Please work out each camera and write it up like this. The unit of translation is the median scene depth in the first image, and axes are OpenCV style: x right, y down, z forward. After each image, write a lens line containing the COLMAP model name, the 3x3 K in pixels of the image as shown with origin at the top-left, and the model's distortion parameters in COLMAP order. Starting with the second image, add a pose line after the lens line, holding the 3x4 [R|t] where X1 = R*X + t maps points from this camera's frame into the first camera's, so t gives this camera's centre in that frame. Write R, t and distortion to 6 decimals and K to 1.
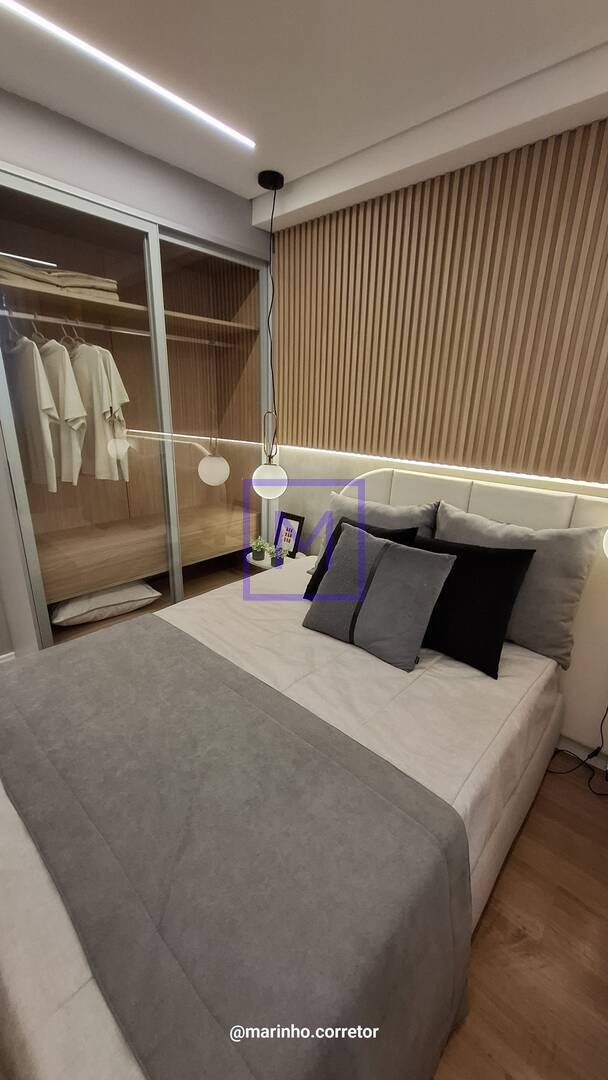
lens RADIAL K [[423.8, 0, 304.0], [0, 423.8, 540.0], [0, 0, 1]] dist [-0.002972, -0.000014]
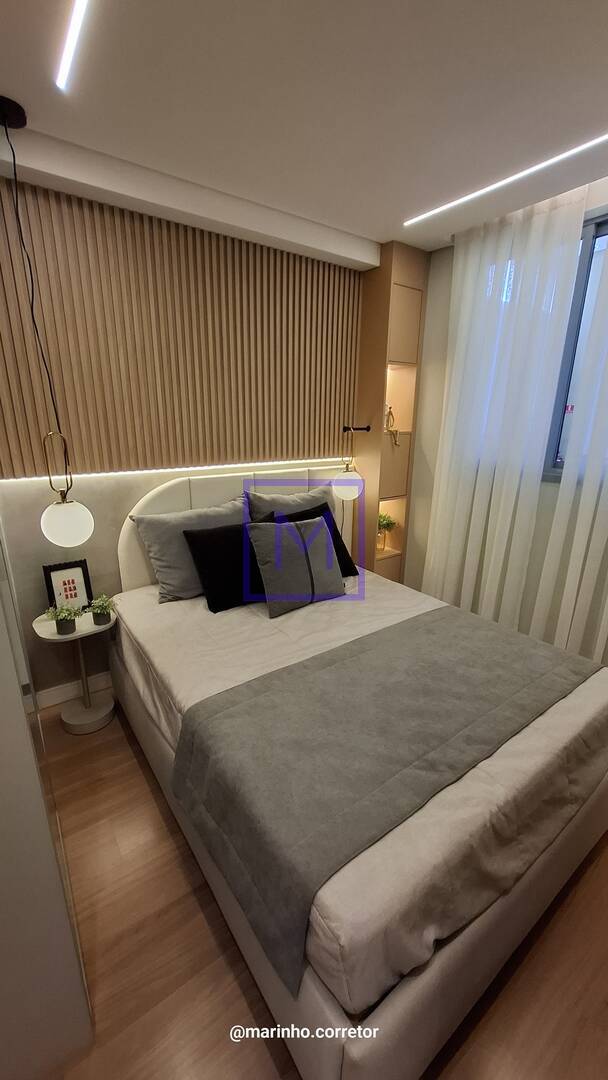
lens RADIAL K [[426.7, 0, 303.8], [0, 426.7, 544.6], [0, 0, 1]] dist [-0.003513, 0.000781]
pose [[0.203252, -0.307648, 0.929538, -0.903901], [0.297865, 0.923786, 0.240614, -0.207768], [-0.932719, 0.227972, 0.279399, 0.522442]]
